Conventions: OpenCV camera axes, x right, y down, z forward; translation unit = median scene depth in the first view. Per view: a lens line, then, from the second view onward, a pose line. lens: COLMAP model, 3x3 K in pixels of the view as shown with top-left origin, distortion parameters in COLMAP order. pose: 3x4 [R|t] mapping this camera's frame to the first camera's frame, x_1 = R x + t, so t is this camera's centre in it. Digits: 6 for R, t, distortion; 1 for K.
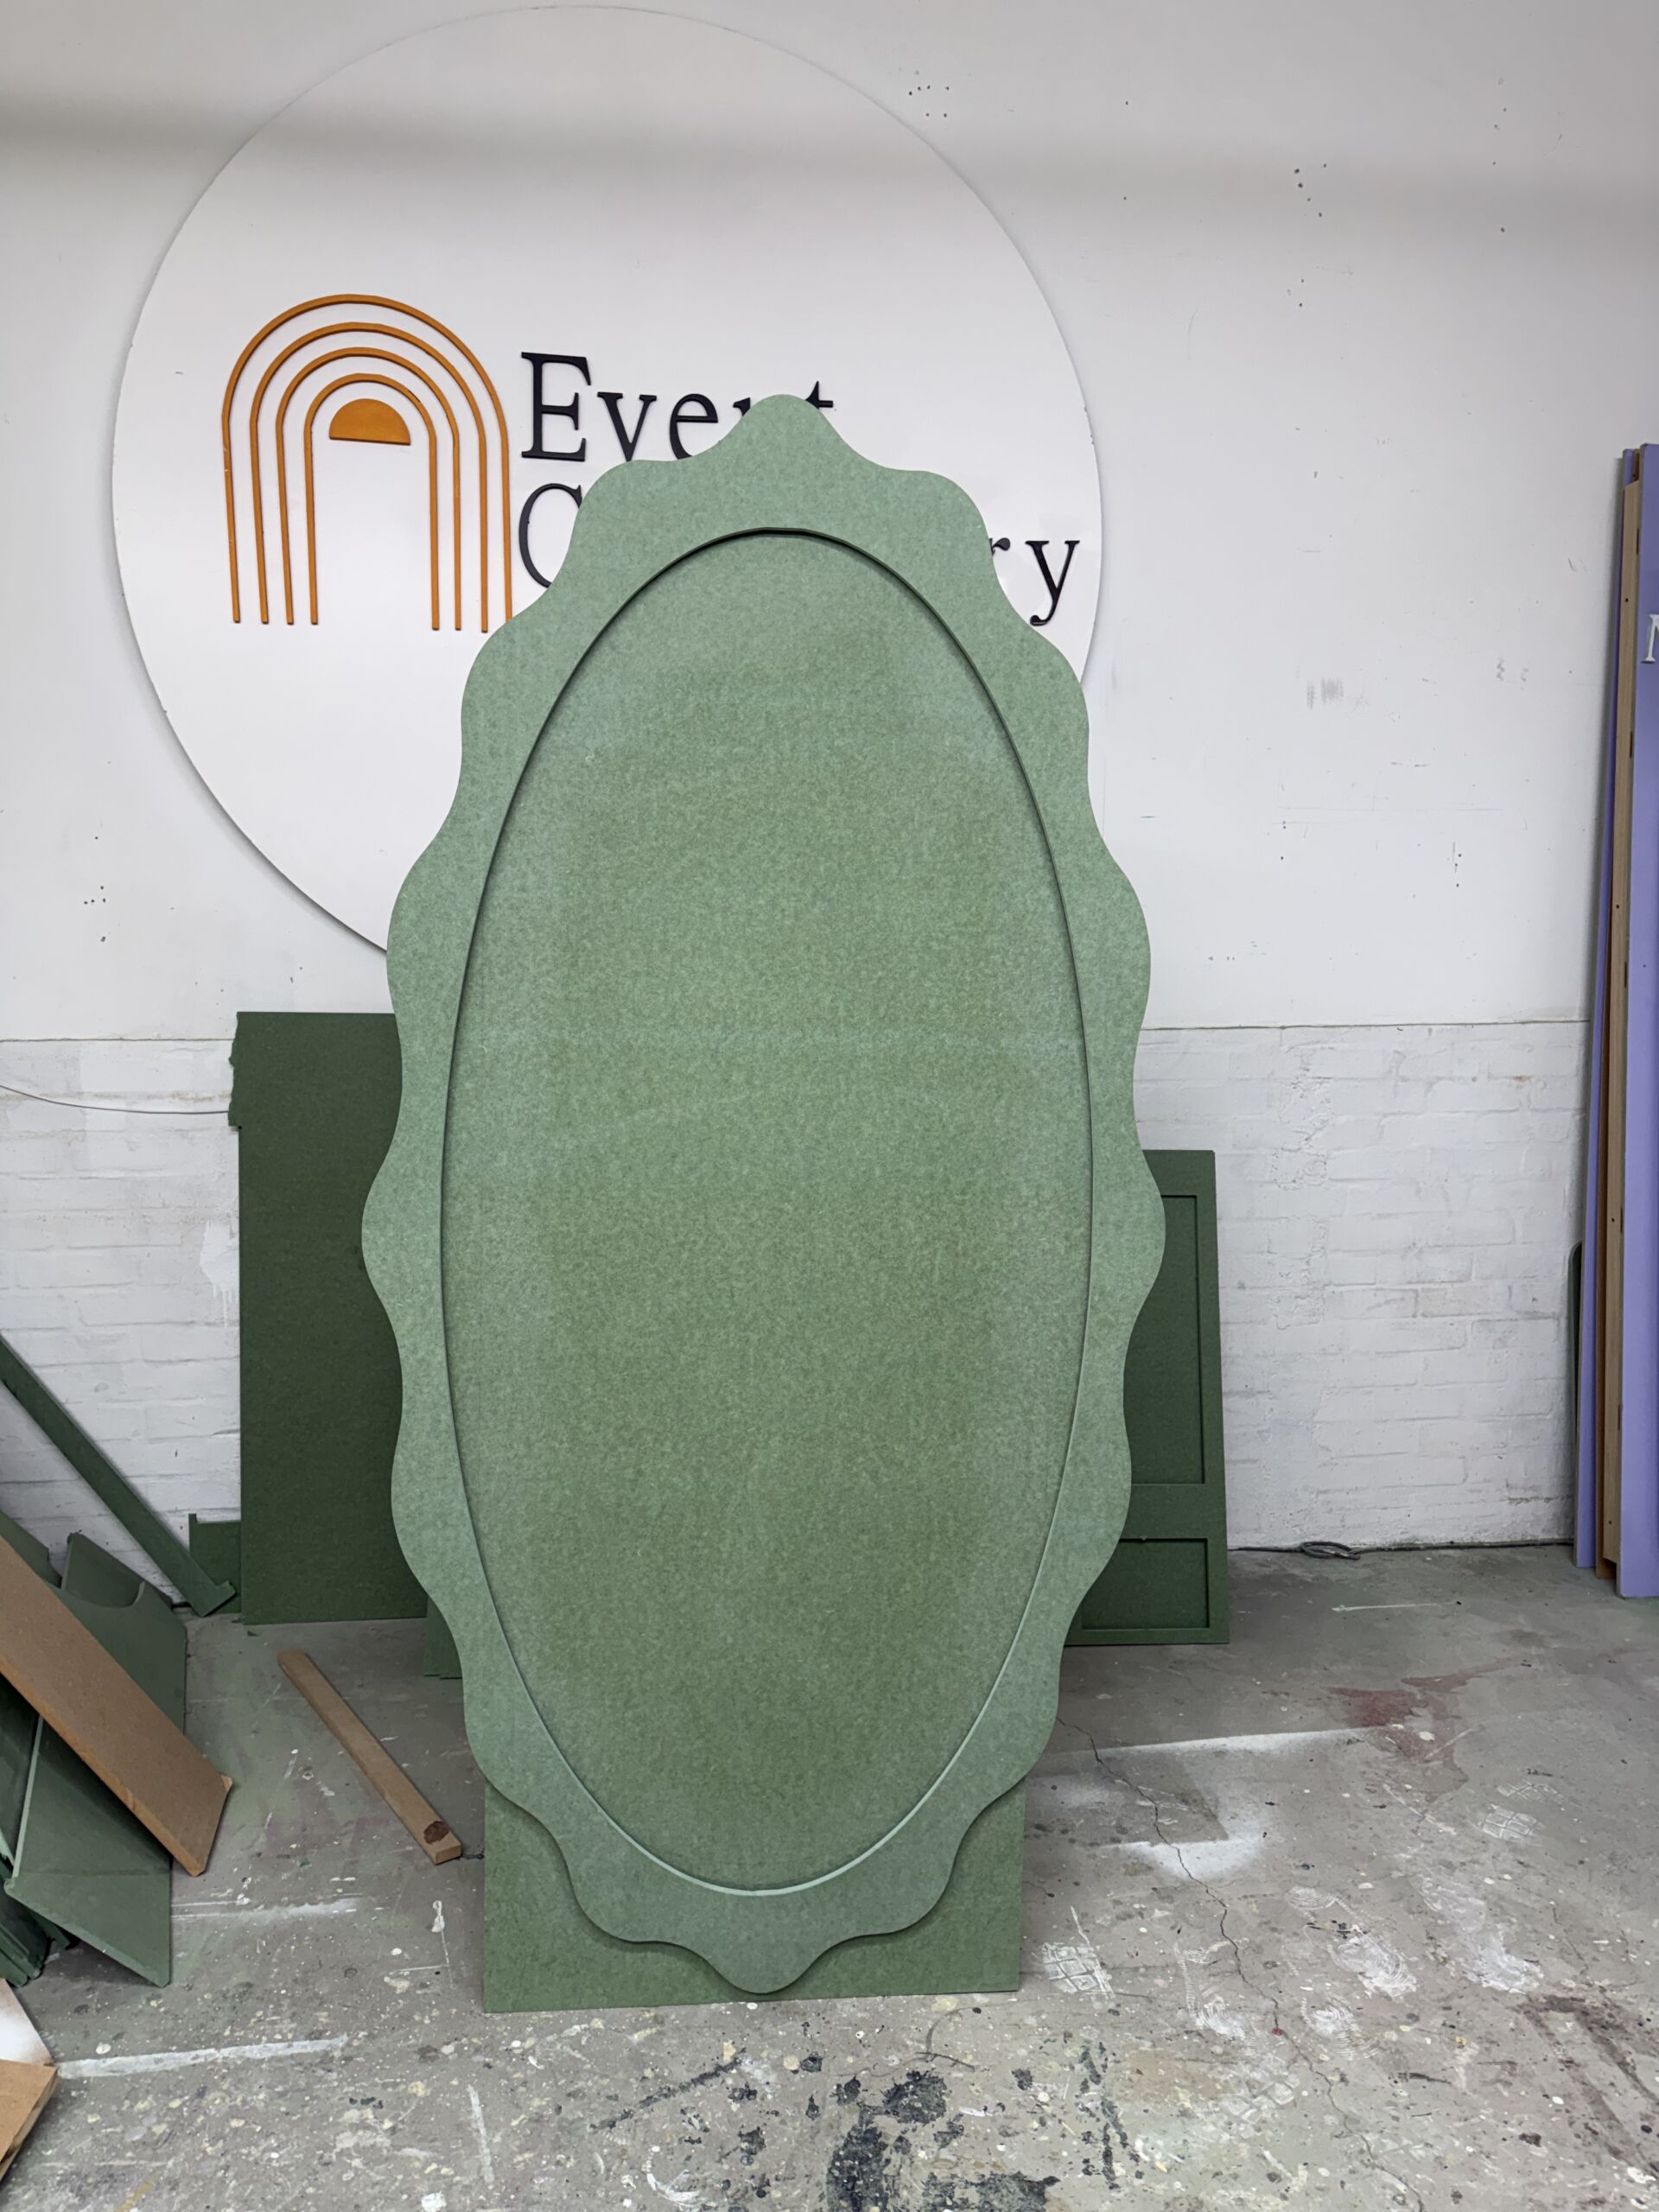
lens RADIAL K [[1566.6, 0, 832.4], [0, 1566.6, 1100.5], [0, 0, 1]] dist [0.012169, -0.014818]
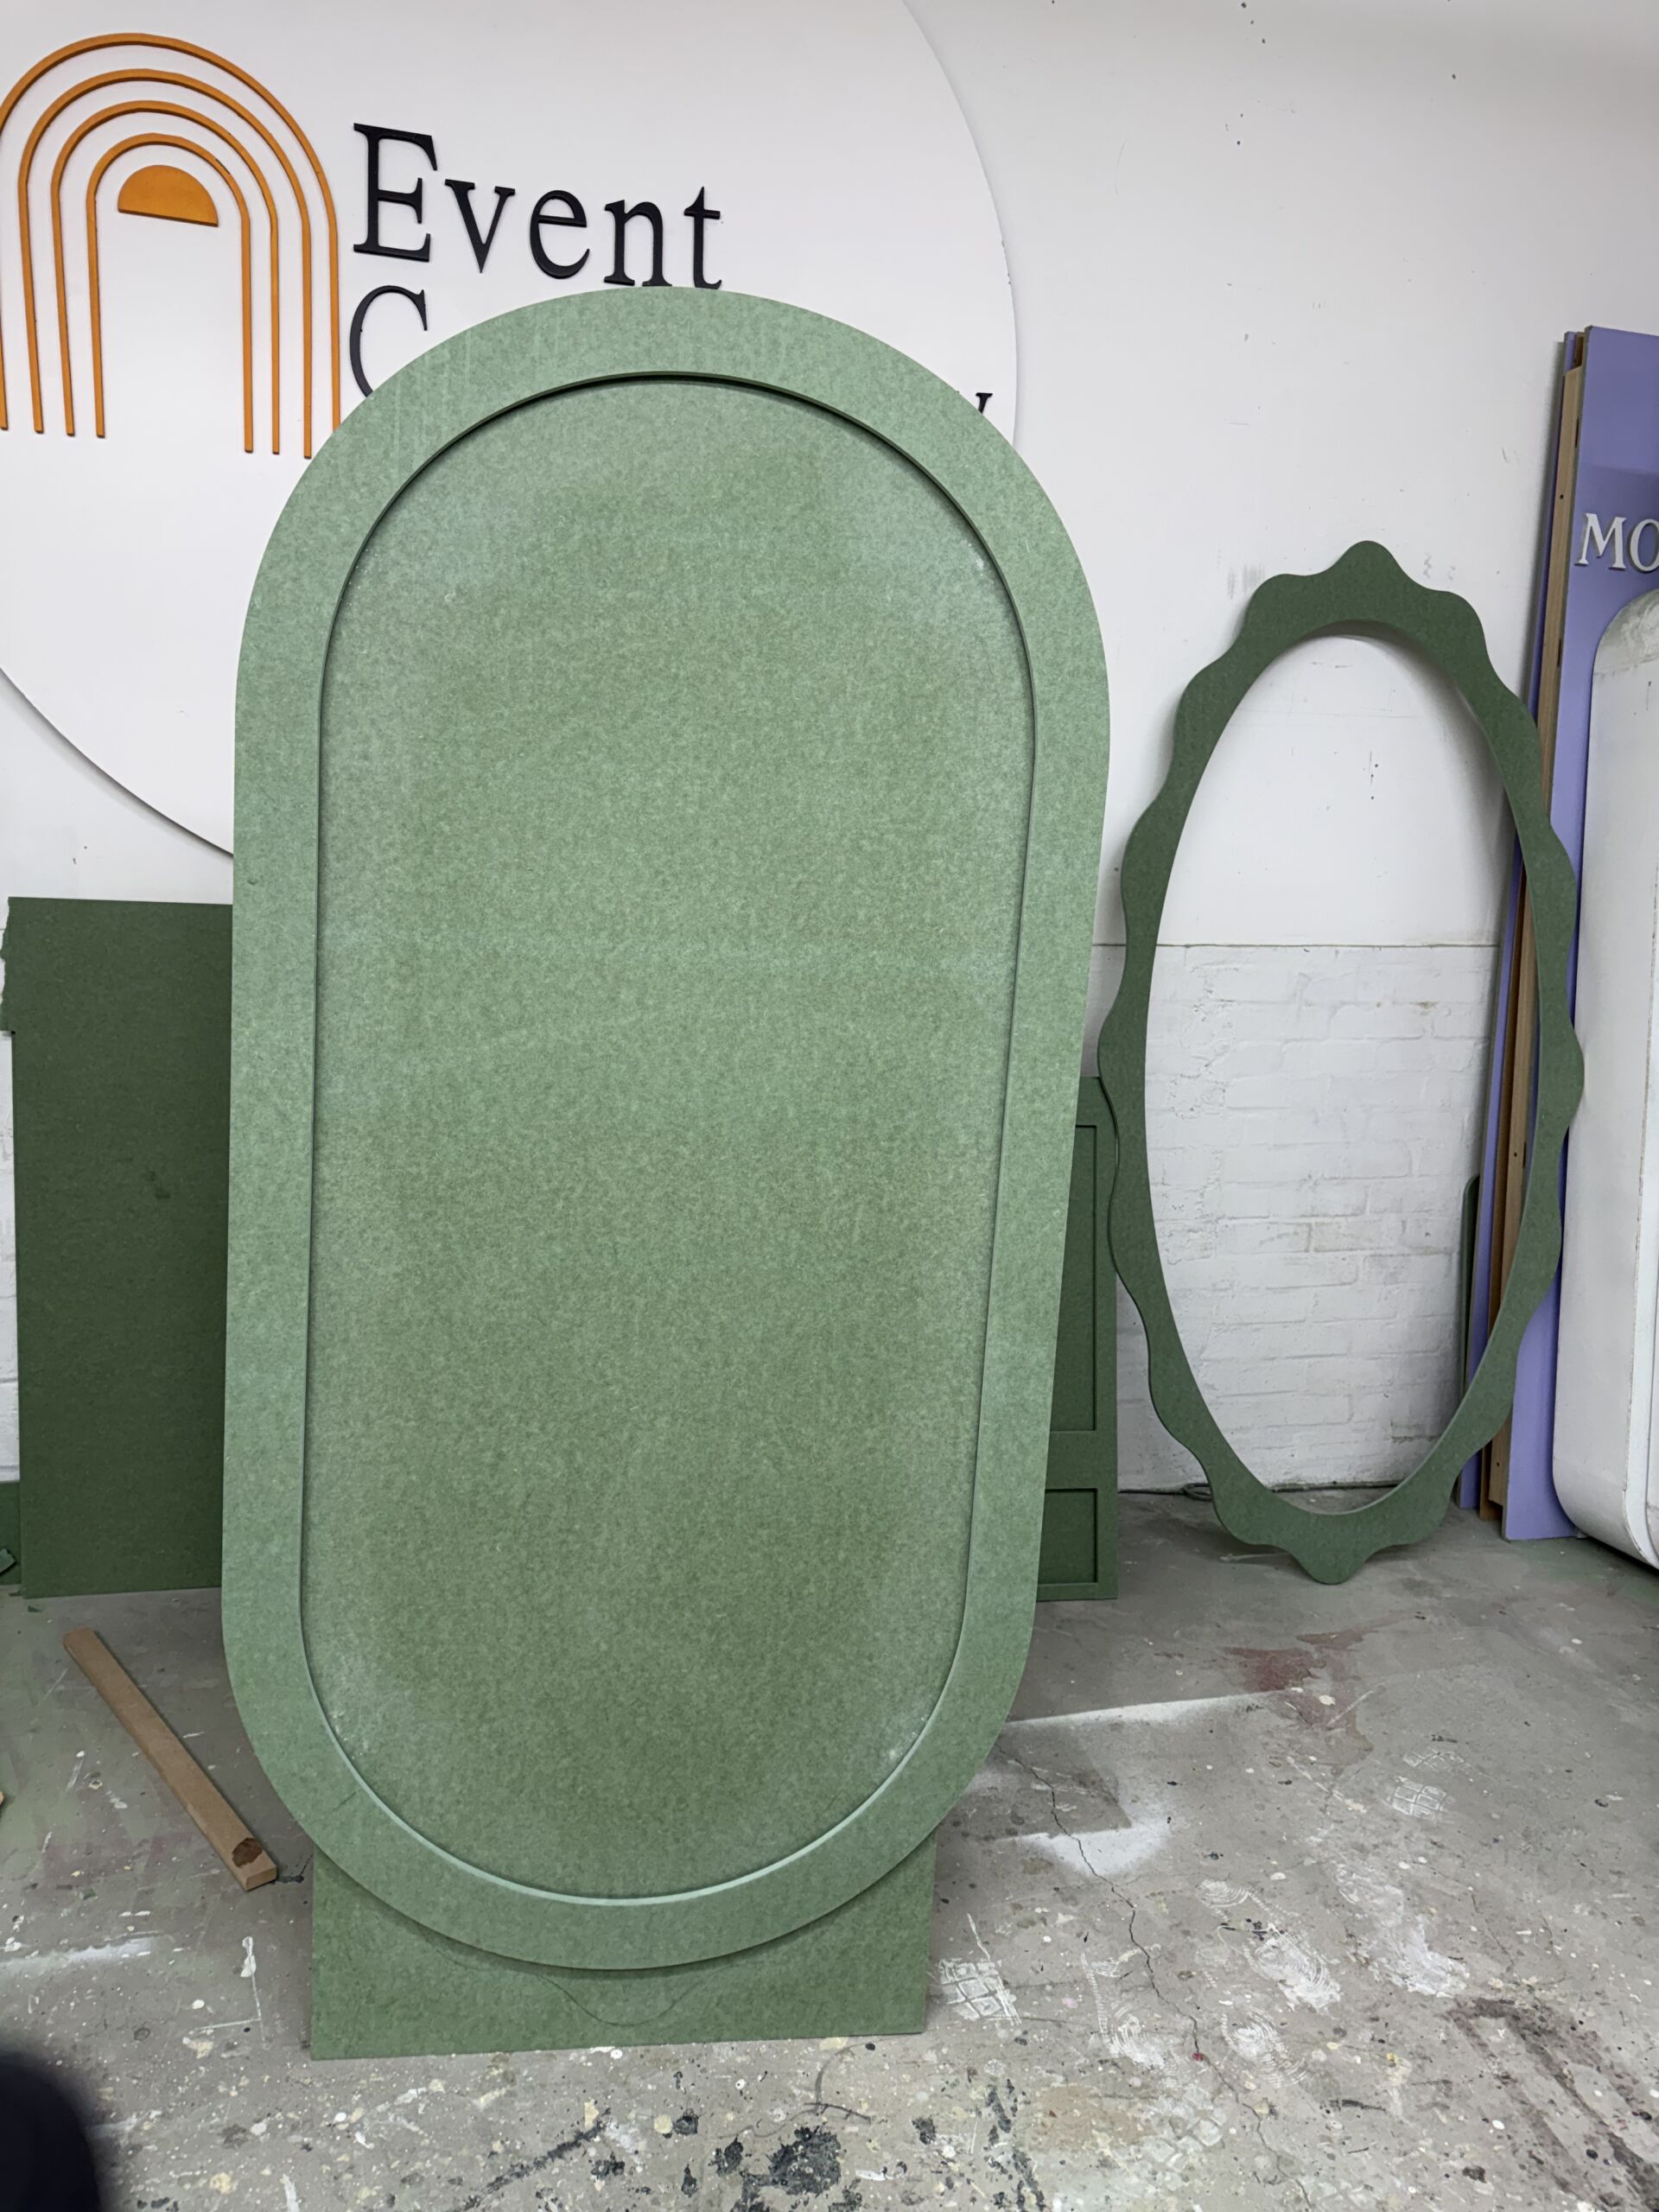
lens RADIAL K [[1566.6, 0, 828.5], [0, 1566.6, 1092.1], [0, 0, 1]] dist [0.012169, -0.014818]
pose [[0.994741, 0.015397, 0.101254, -0.027997], [-0.021184, 0.998188, 0.056328, -0.011038], [-0.100203, -0.058177, 0.993265, 0.135622]]
